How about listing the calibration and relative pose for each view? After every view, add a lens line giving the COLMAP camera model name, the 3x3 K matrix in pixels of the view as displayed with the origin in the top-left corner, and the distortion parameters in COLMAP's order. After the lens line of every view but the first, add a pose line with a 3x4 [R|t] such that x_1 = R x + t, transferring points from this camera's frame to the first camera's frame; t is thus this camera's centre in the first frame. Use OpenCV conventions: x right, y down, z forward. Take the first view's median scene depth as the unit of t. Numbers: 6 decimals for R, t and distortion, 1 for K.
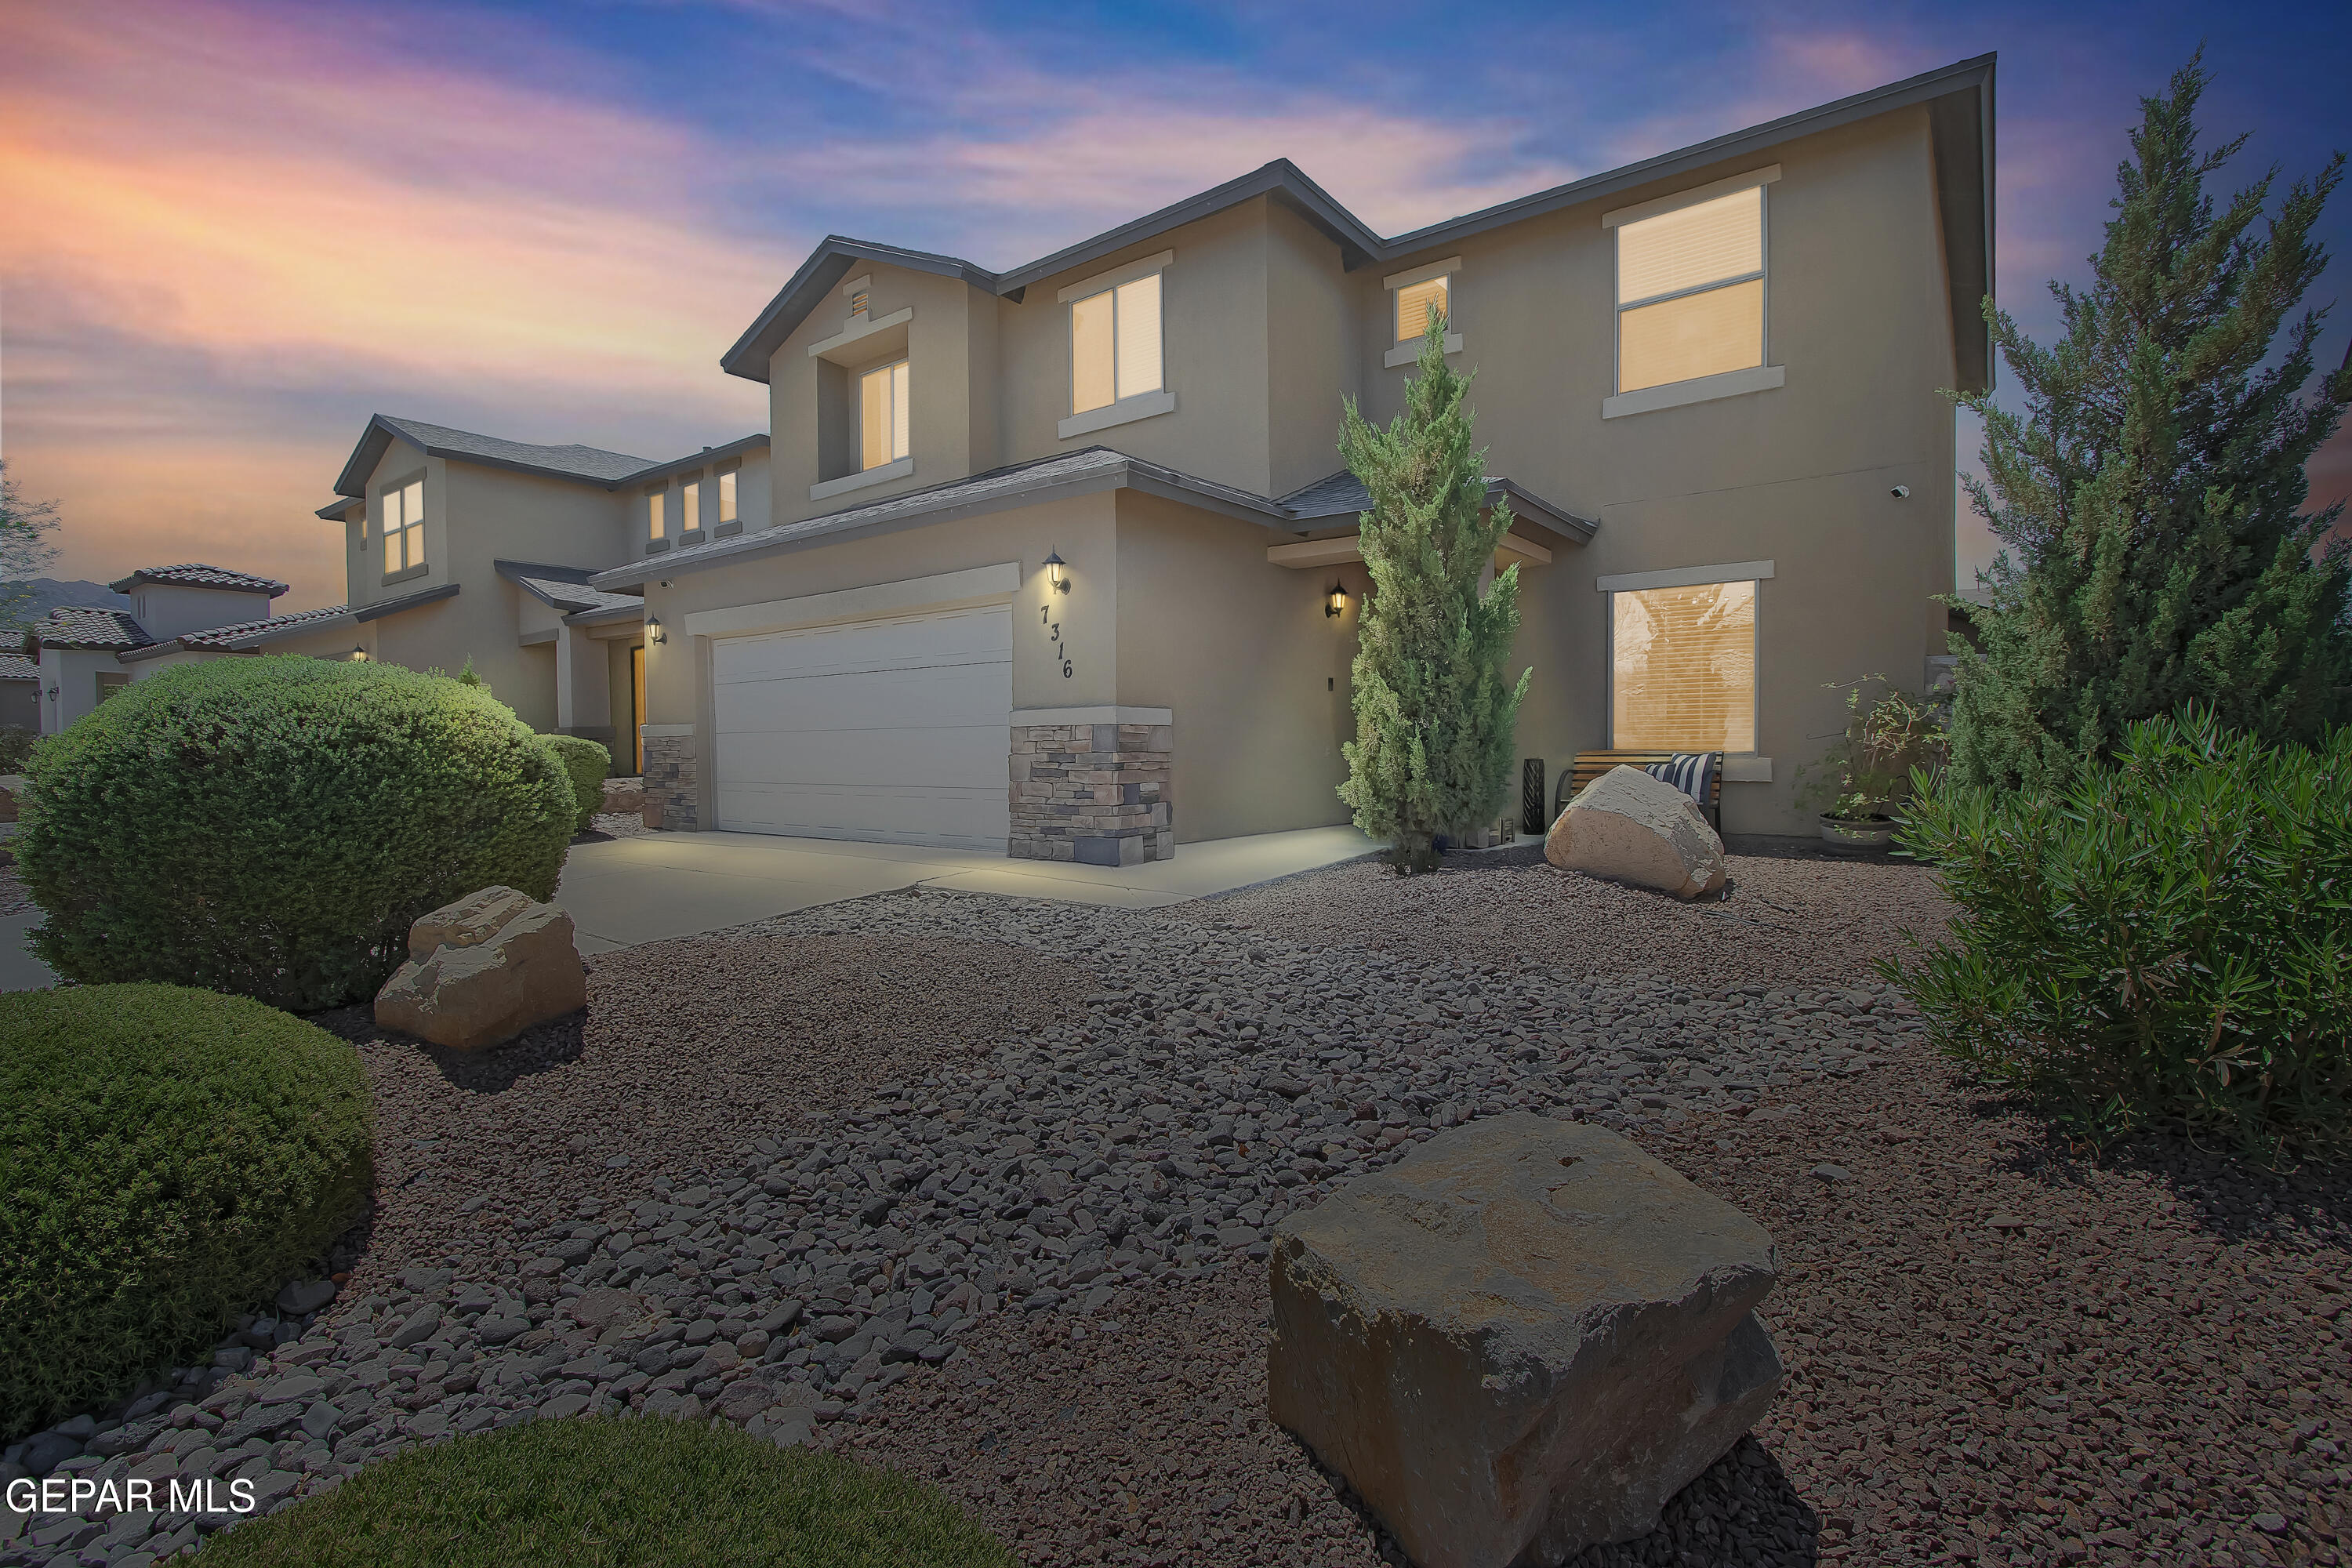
lens RADIAL K [[1080.0, 0, 1161.5], [0, 1080.0, 778.6], [0, 0, 1]] dist [-0.017964, 0.001390]
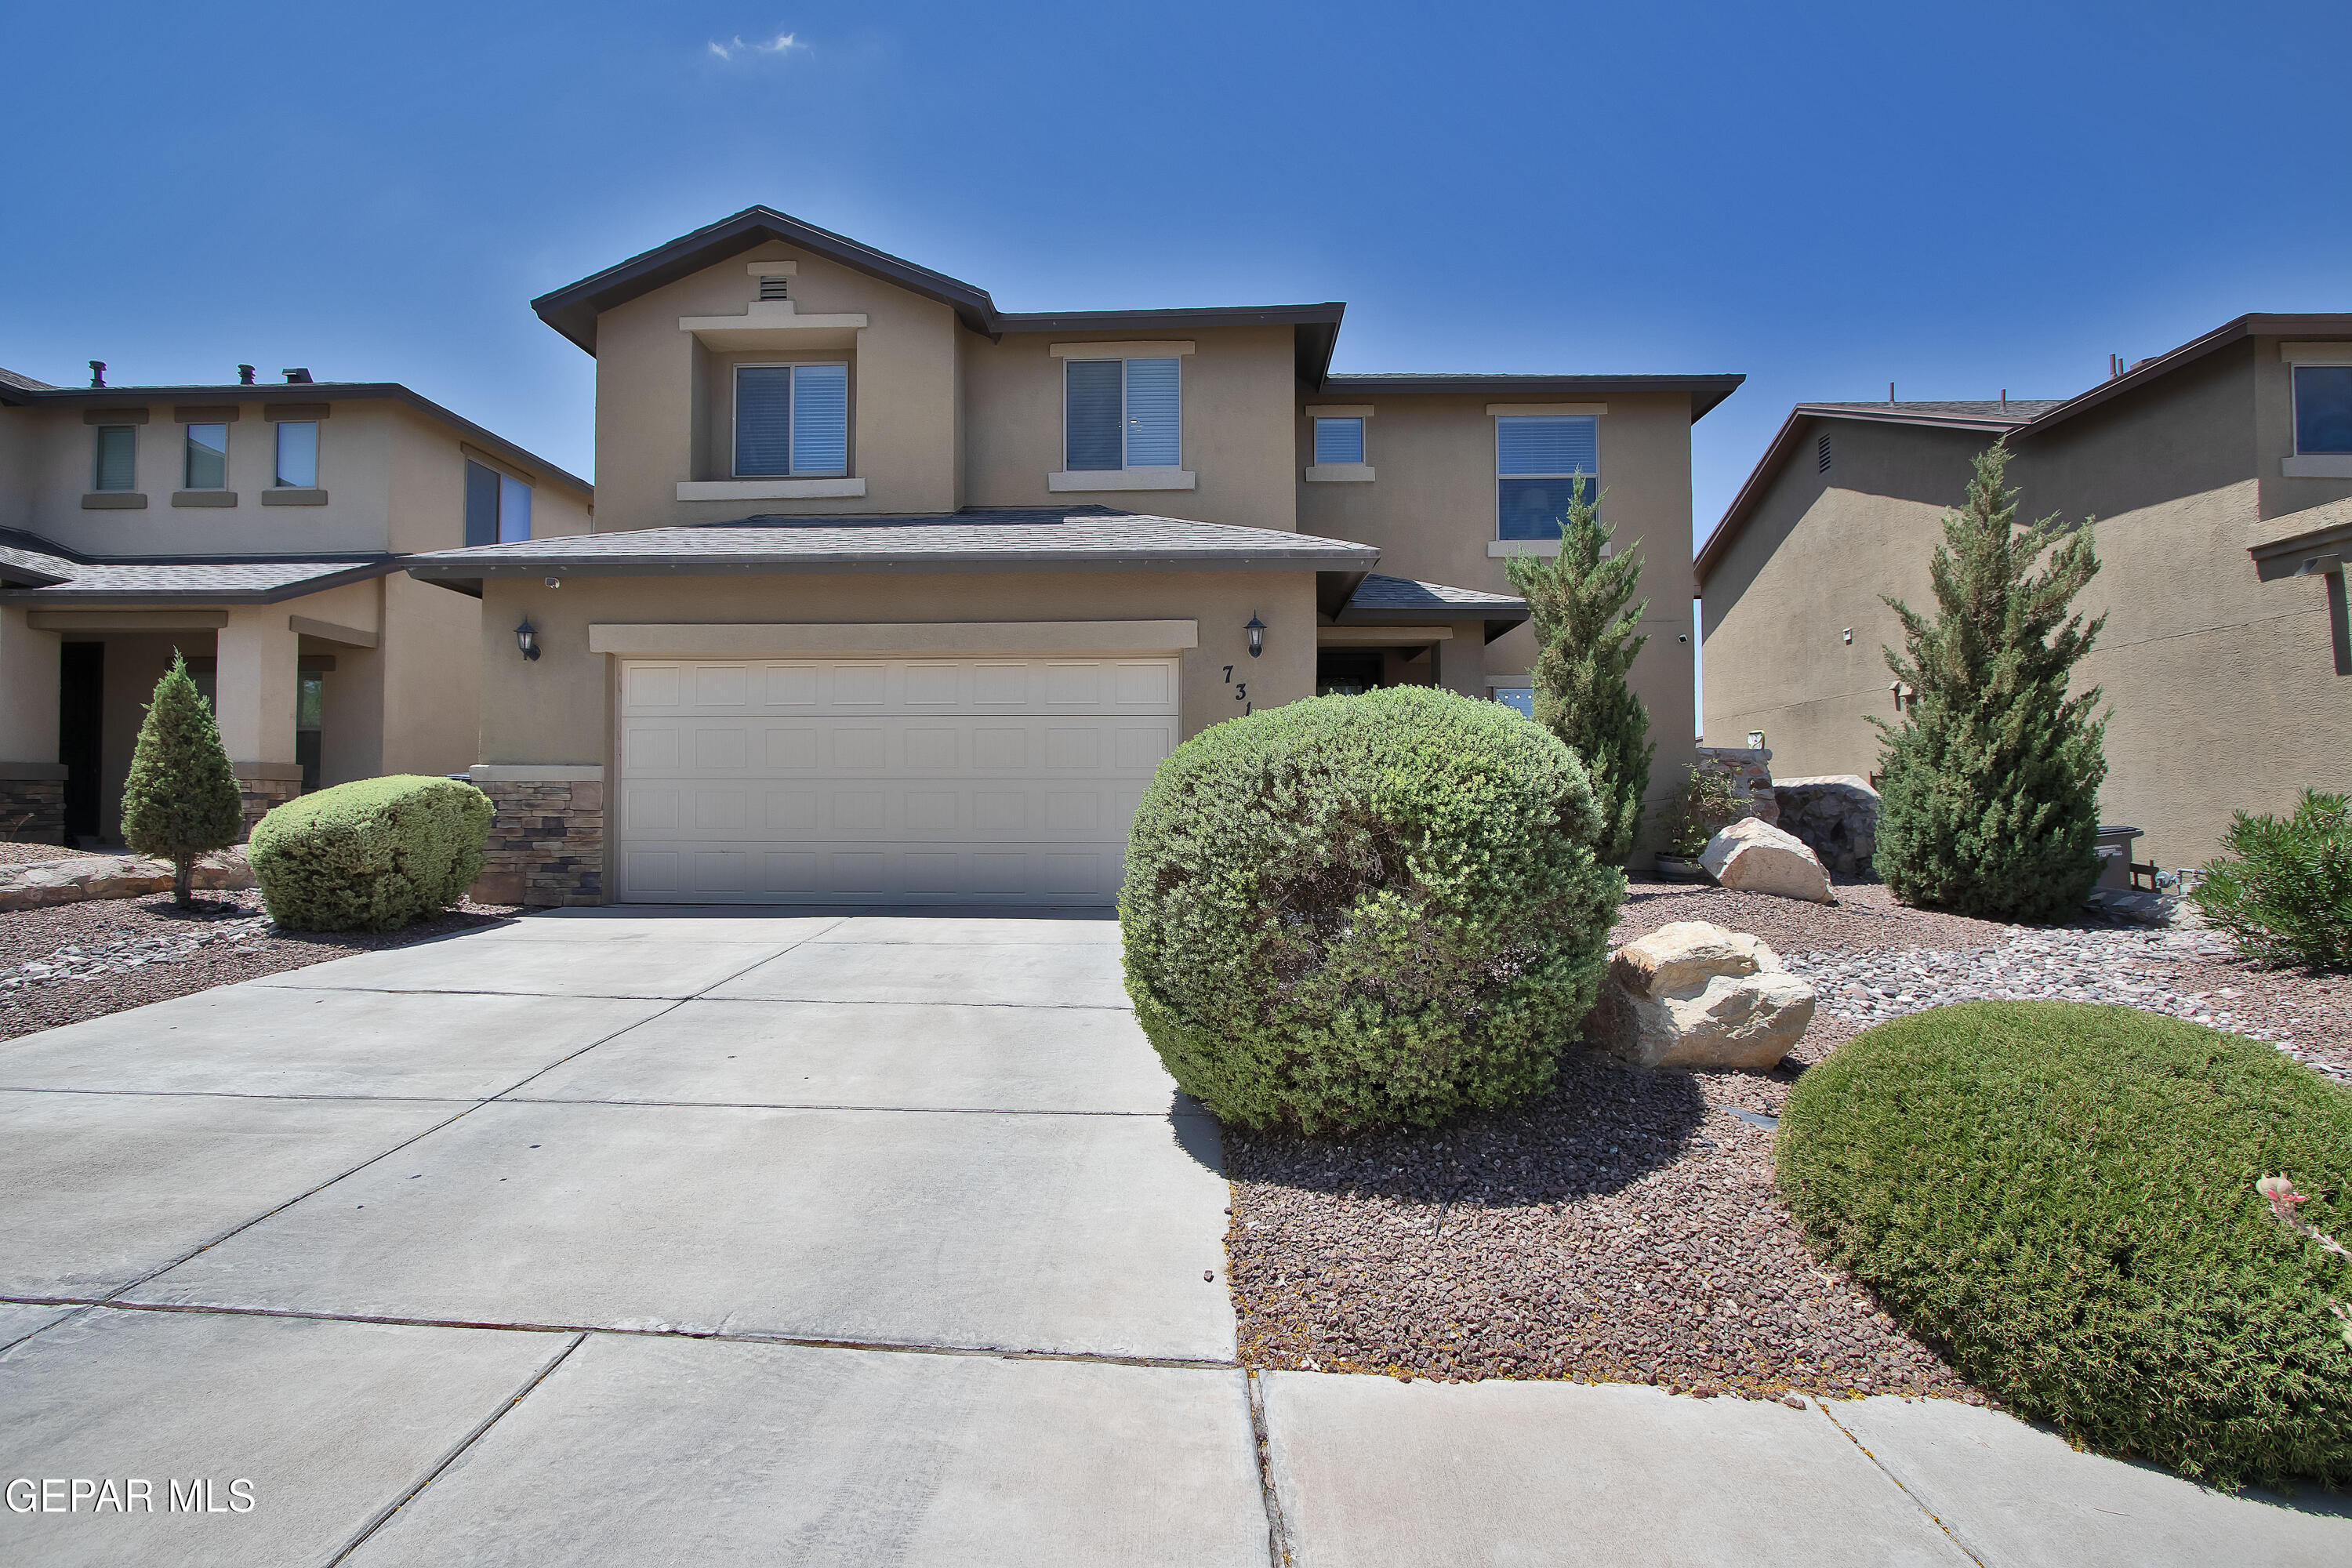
lens RADIAL K [[1093.8, 0, 1164.5], [0, 1093.8, 779.8], [0, 0, 1]] dist [-0.017304, 0.000667]
pose [[0.814770, 0.023667, 0.579301, -0.791438], [0.010214, 0.998426, -0.055155, 0.007952], [-0.579694, 0.050856, 0.813246, 0.185165]]
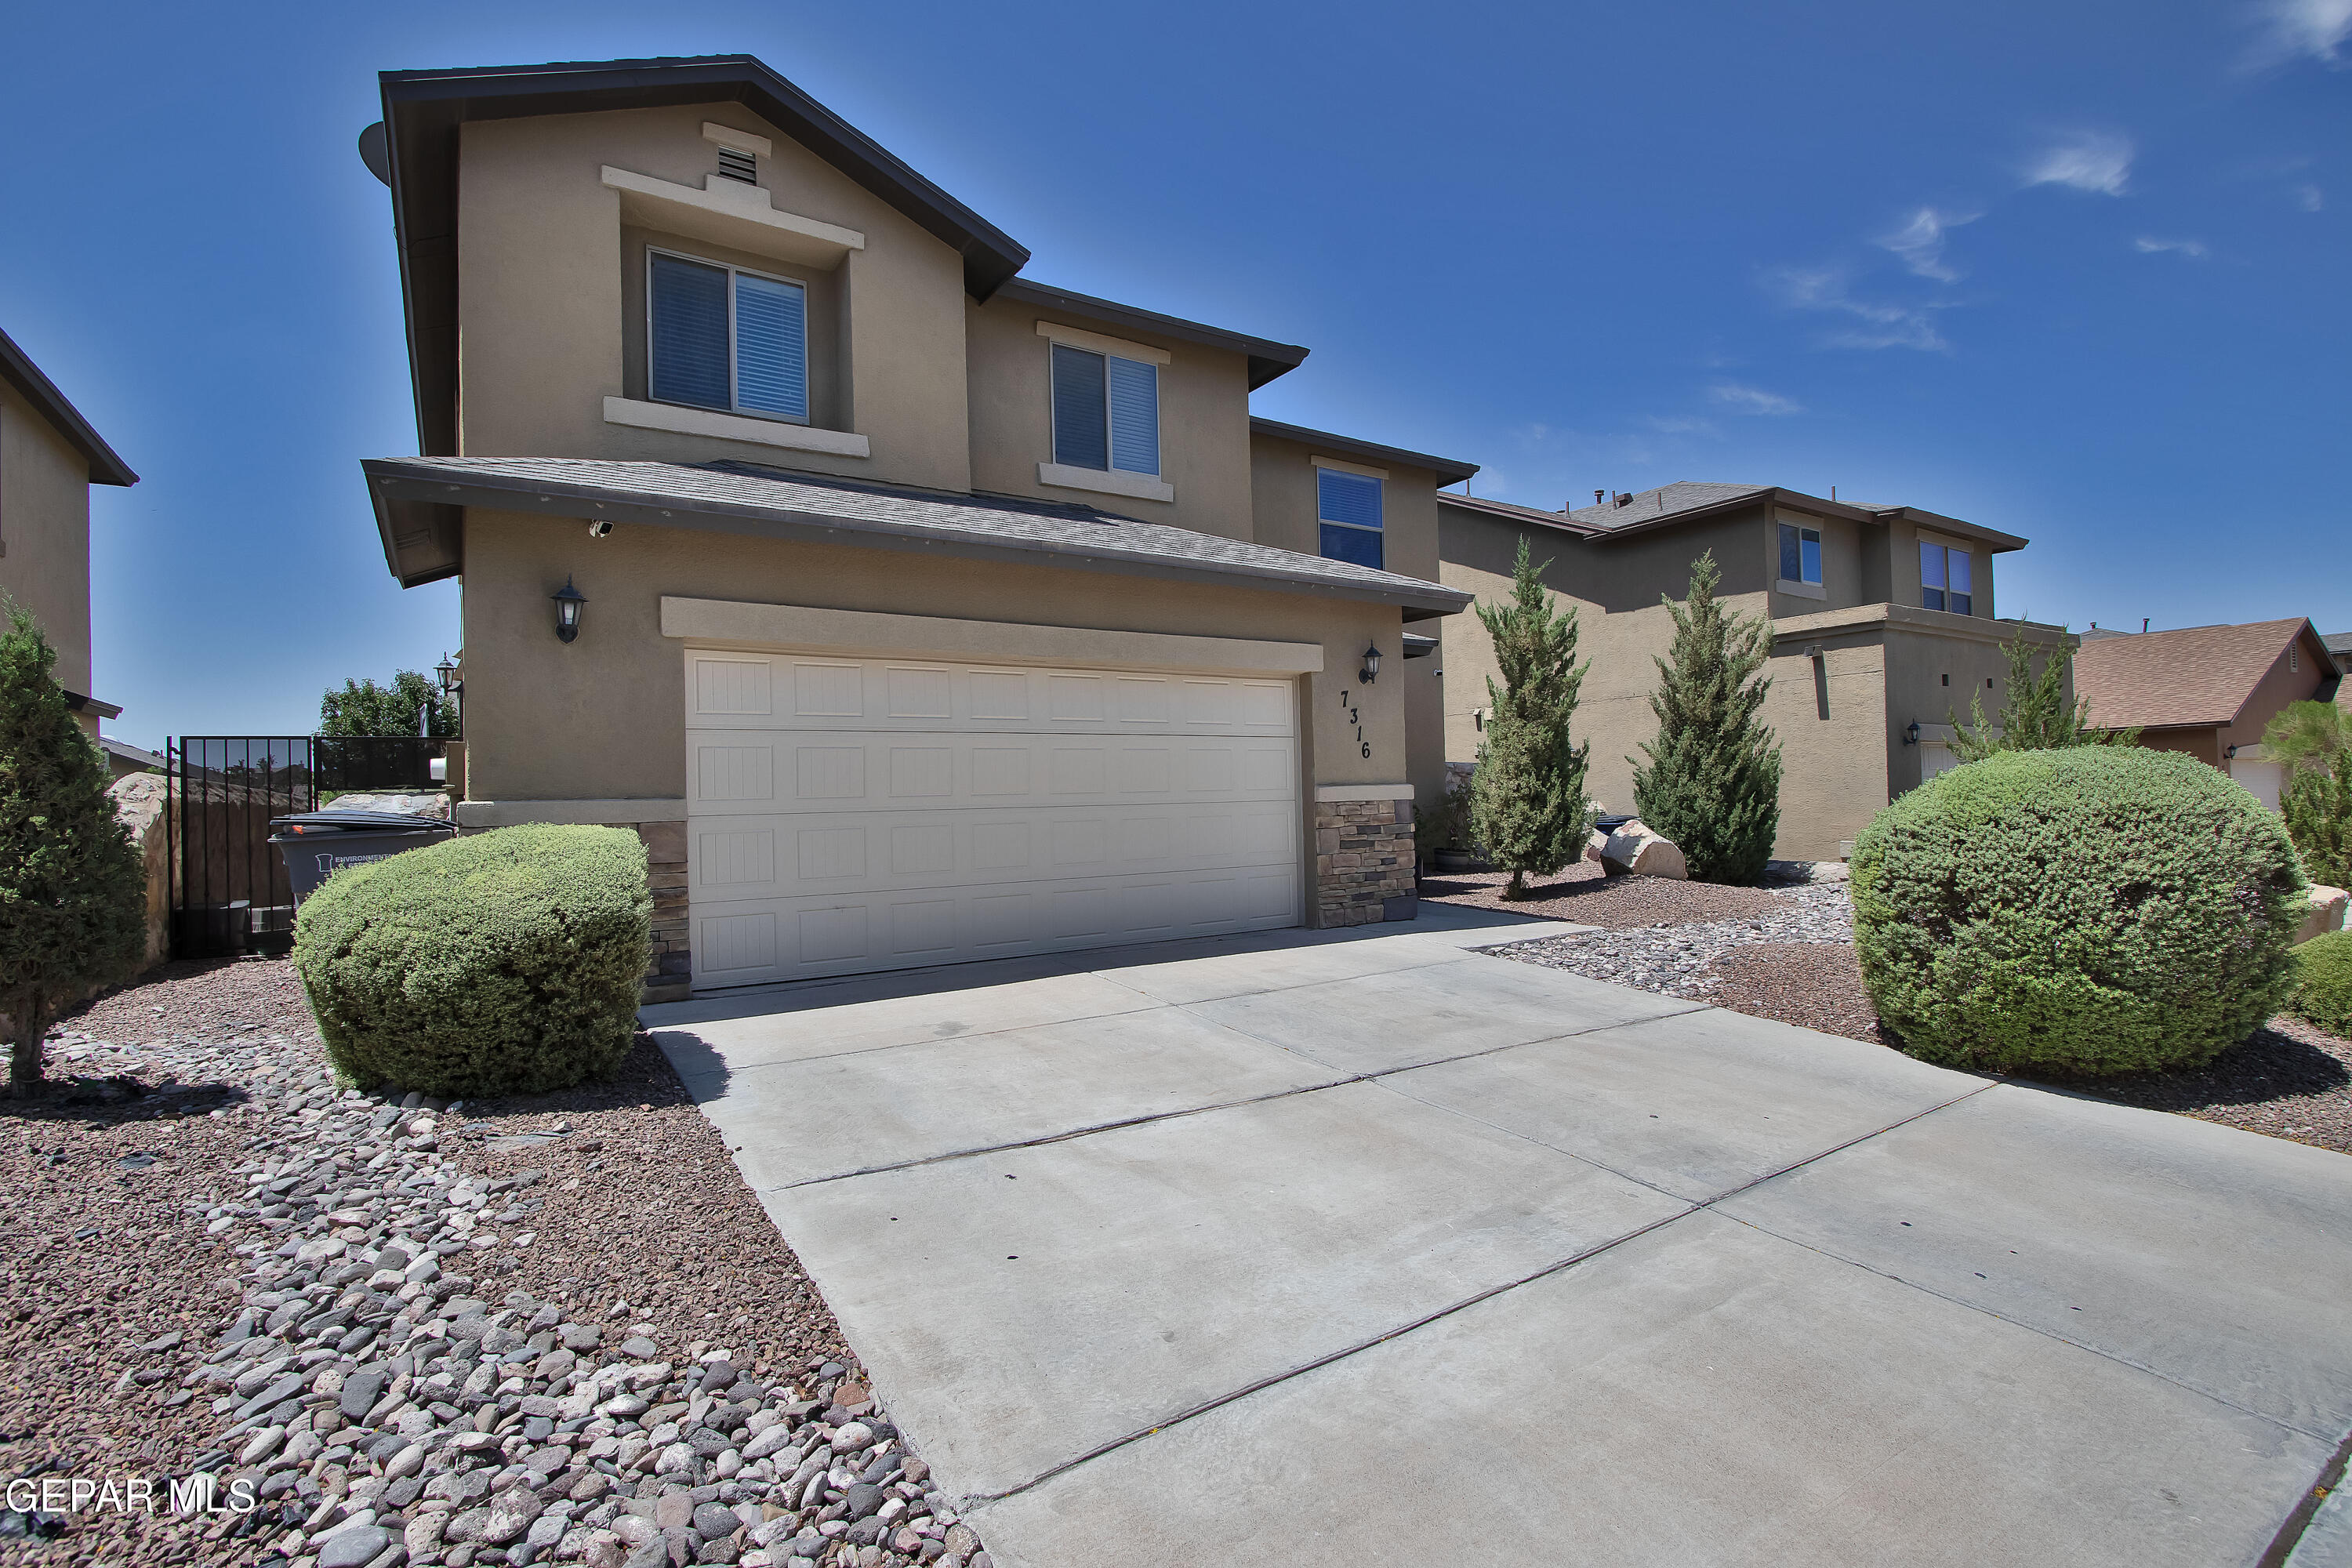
lens RADIAL K [[1093.9, 0, 1168.6], [0, 1093.9, 778.2], [0, 0, 1]] dist [-0.021923, 0.006844]
pose [[0.324889, 0.017752, 0.945585, -1.241251], [0.050430, 0.998076, -0.036064, -0.042551], [-0.944407, 0.059402, 0.323369, 0.840451]]
